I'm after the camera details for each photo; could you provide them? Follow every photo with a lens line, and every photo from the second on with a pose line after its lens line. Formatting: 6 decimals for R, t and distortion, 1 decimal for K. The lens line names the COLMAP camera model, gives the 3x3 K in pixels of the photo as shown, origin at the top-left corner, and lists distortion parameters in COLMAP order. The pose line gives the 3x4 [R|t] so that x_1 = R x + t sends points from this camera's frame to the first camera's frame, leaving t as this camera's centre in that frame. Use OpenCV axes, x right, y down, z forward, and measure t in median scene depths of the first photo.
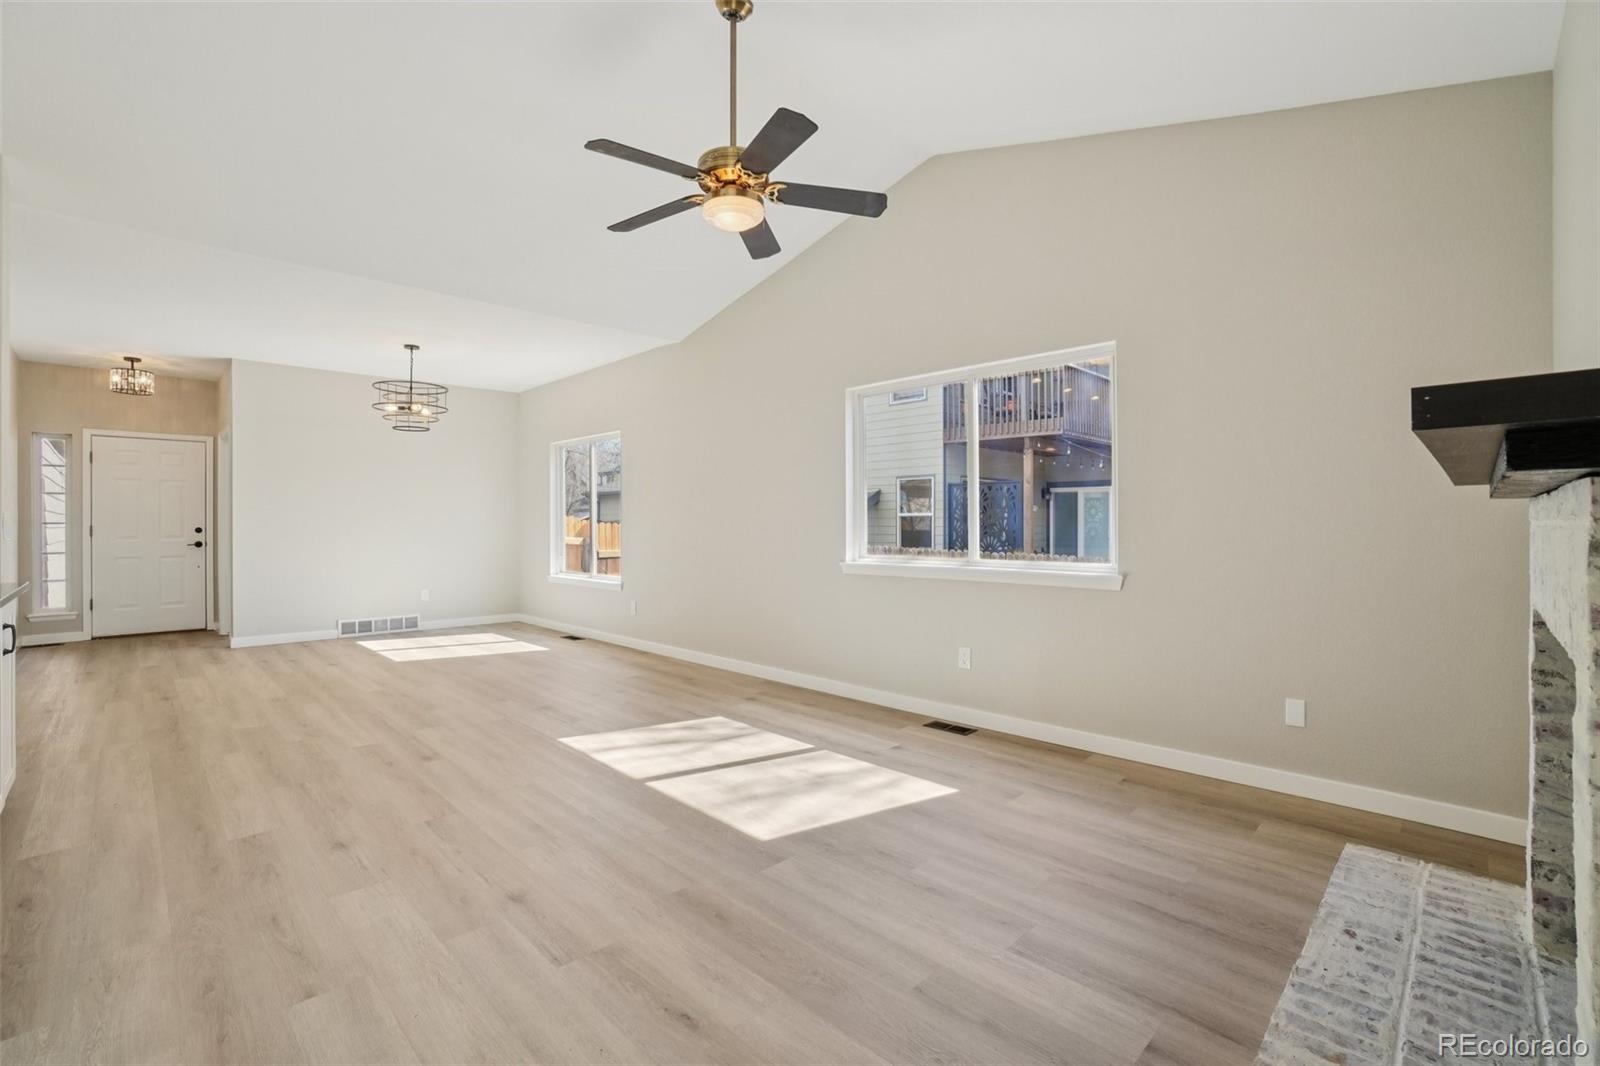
lens RADIAL K [[709.8, 0, 795.9], [0, 709.8, 523.8], [0, 0, 1]] dist [-0.061746, 0.022787]
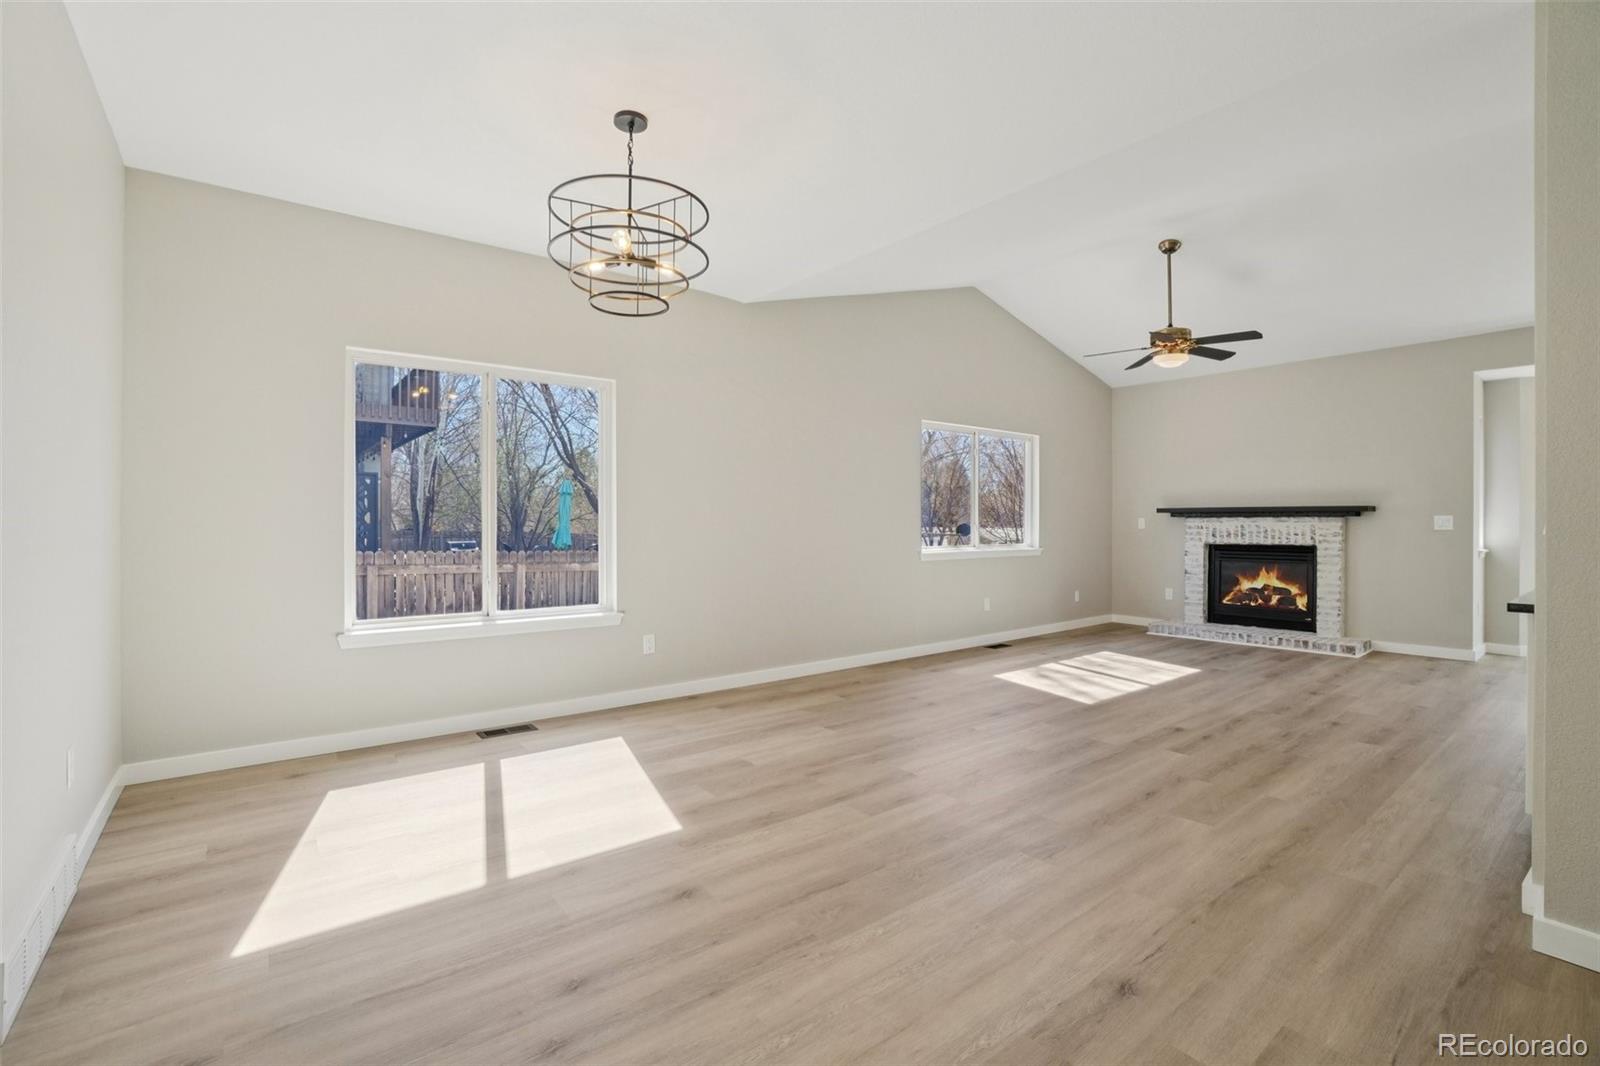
lens RADIAL K [[709.8, 0, 795.9], [0, 709.8, 523.8], [0, 0, 1]] dist [-0.061746, 0.022787]
pose [[0.111033, 0.002258, 0.993814, -1.569011], [-0.000370, 0.999997, -0.002230, 0.004757], [-0.993817, -0.000120, 0.111034, 1.358810]]
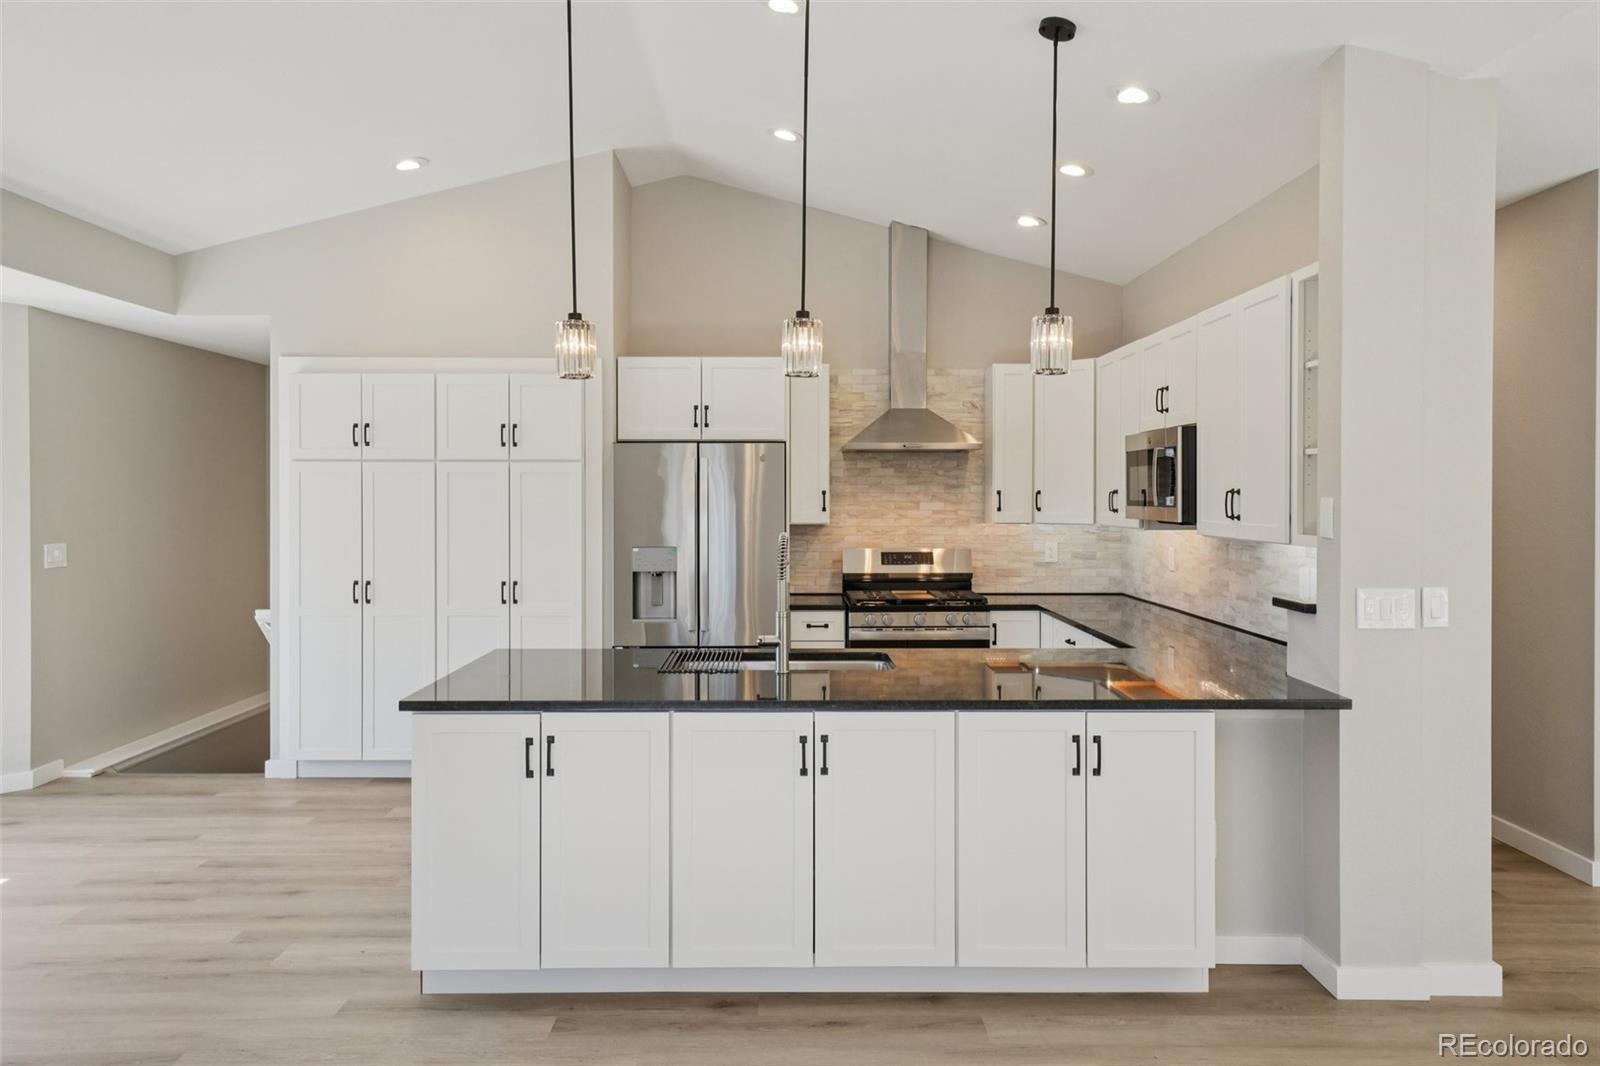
lens RADIAL K [[1134.9, 0, 797.2], [0, 1134.9, 506.2], [0, 0, 1]] dist [0.010435, 0.003664]
pose [[-0.699710, 0.009792, -0.714360, -0.000455], [0.000972, 0.999918, 0.012754, -0.090210], [0.714426, 0.008230, -0.699663, 1.120957]]
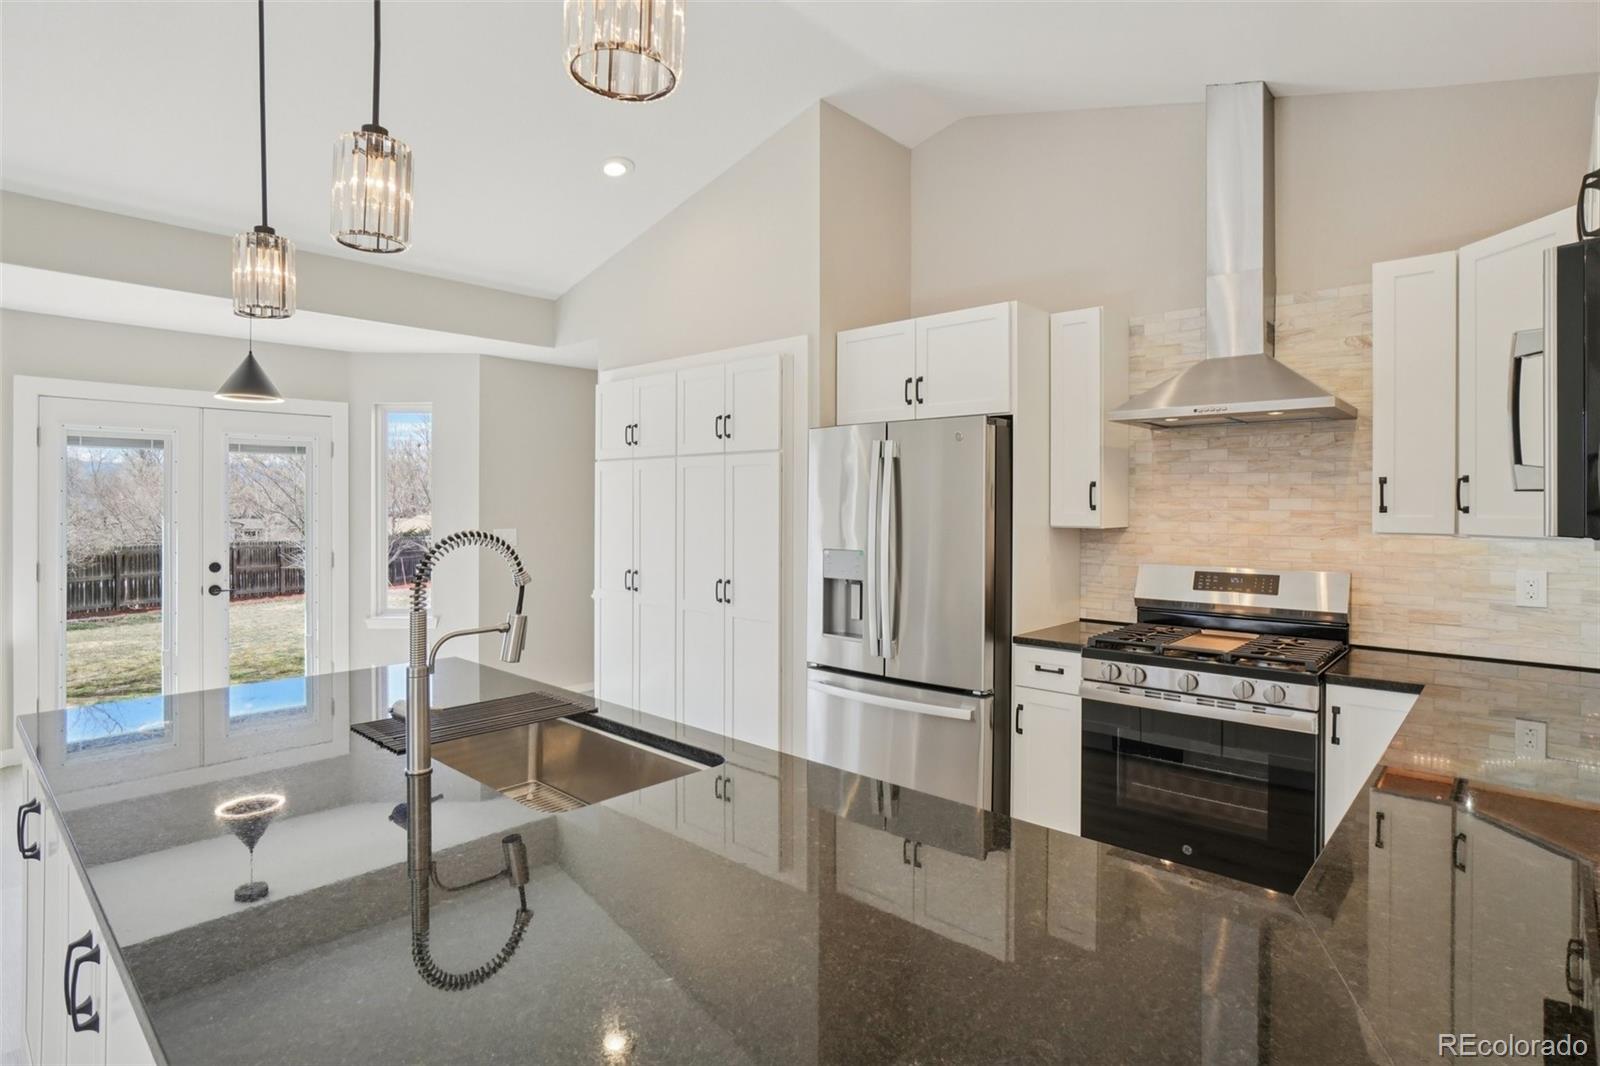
lens RADIAL K [[830.7, 0, 799.4], [0, 830.7, 503.3], [0, 0, 1]] dist [-0.040330, 0.020461]
pose [[-0.998951, -0.002061, -0.045749, -0.886678], [-0.002000, 0.999997, -0.001364, -0.066550], [0.045752, -0.001271, -0.998952, 0.838319]]
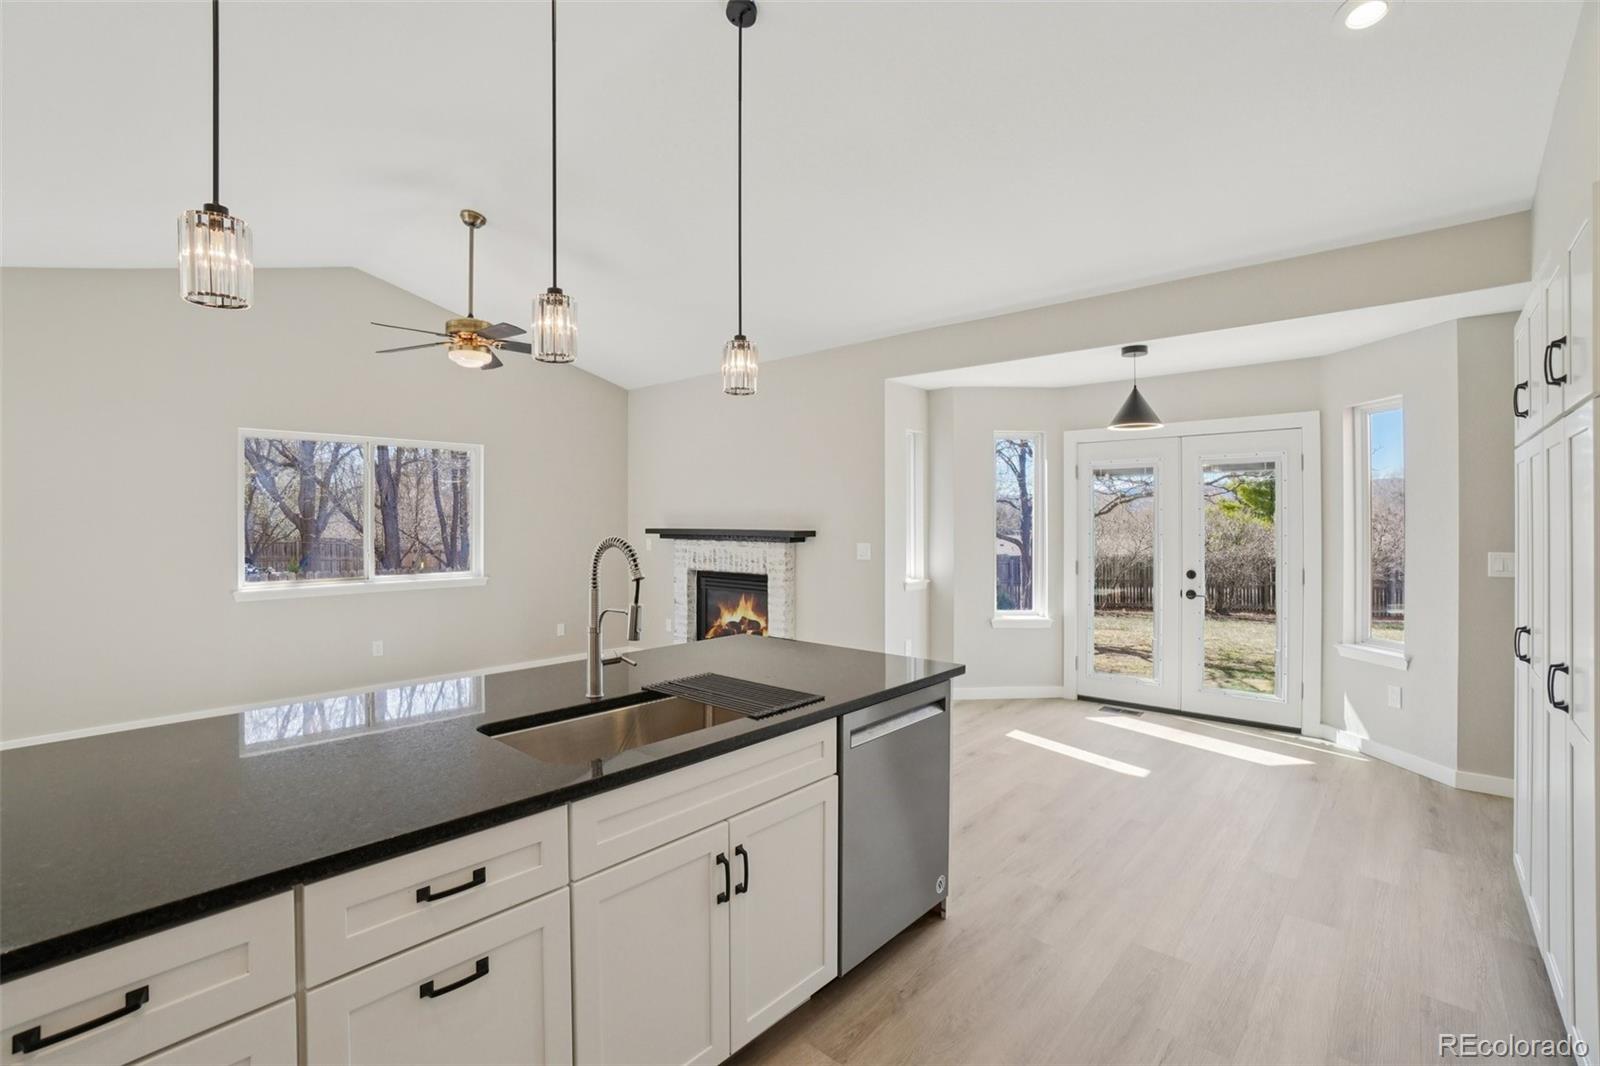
lens RADIAL K [[709.8, 0, 795.9], [0, 709.8, 523.8], [0, 0, 1]] dist [-0.061746, 0.022787]
pose [[-0.057579, -0.001987, 0.998339, -1.257179], [0.001664, 0.999996, 0.002086, -0.059574], [-0.998340, 0.001782, -0.057576, 0.279448]]
